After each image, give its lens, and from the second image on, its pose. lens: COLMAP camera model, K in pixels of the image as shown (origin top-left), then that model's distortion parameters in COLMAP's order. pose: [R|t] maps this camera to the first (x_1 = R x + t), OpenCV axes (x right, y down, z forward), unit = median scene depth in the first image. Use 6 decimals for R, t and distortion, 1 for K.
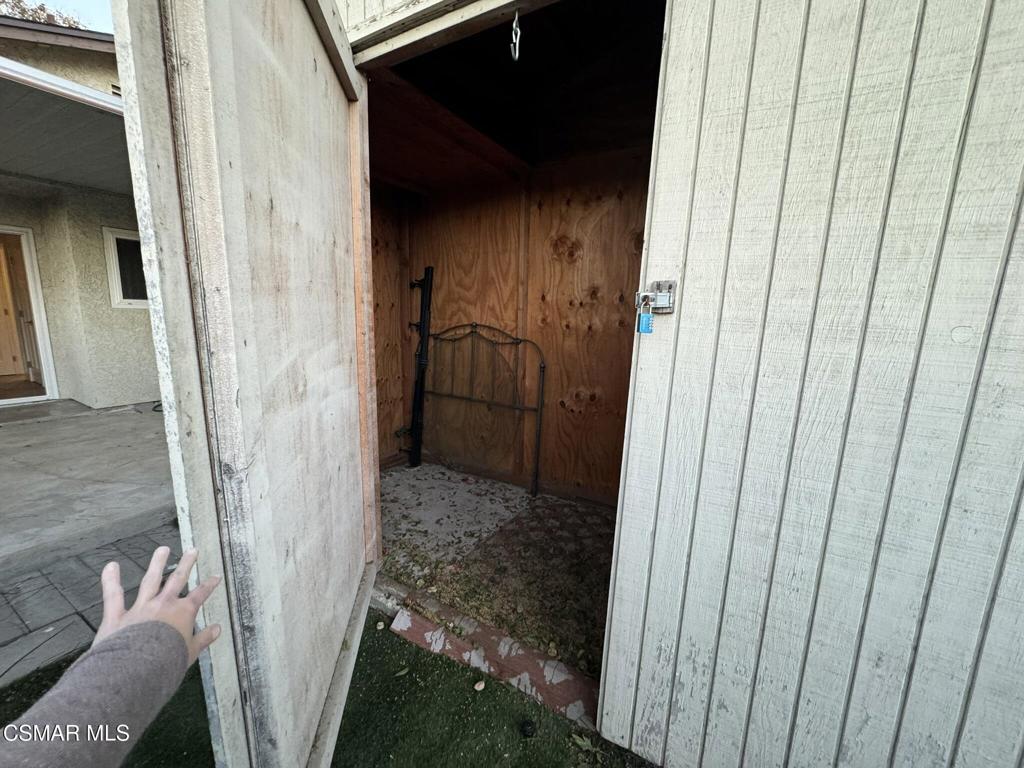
lens RADIAL K [[408.1, 0, 509.8], [0, 408.1, 379.5], [0, 0, 1]] dist [-0.000153, 0.000349]
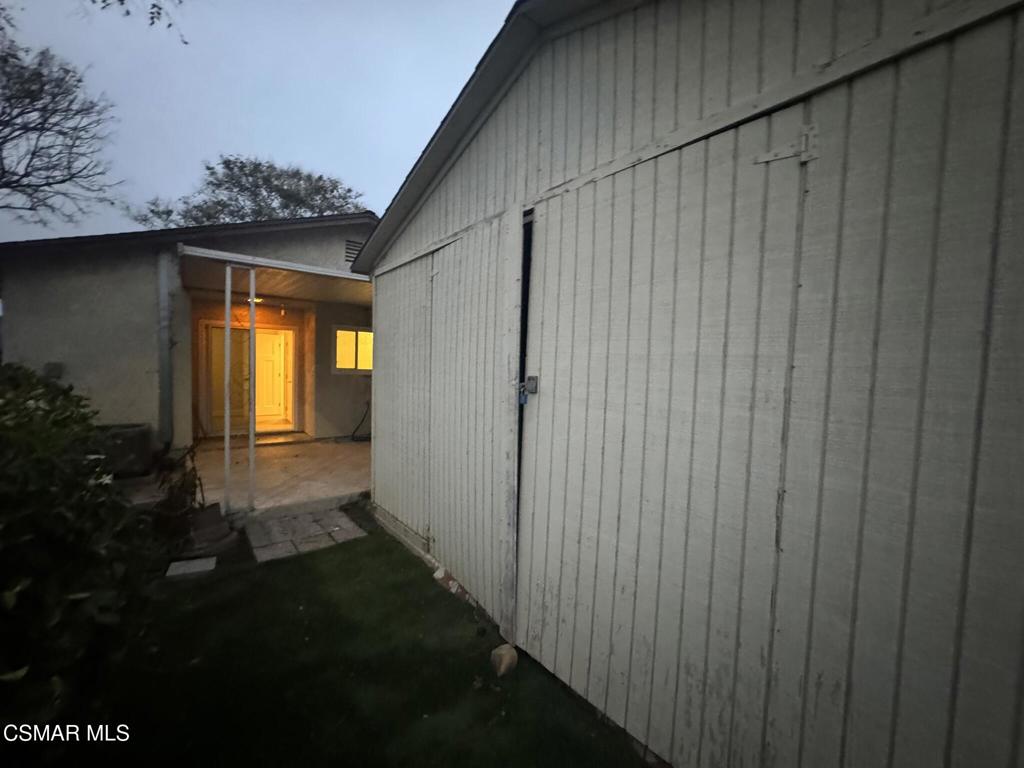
lens RADIAL K [[408.1, 0, 511.0], [0, 408.1, 386.0], [0, 0, 1]] dist [-0.000153, 0.000349]
pose [[0.933877, 0.013040, -0.357356, 0.906269], [-0.052503, 0.993505, -0.100955, 0.007169], [0.353718, 0.113042, 0.928496, -0.770900]]
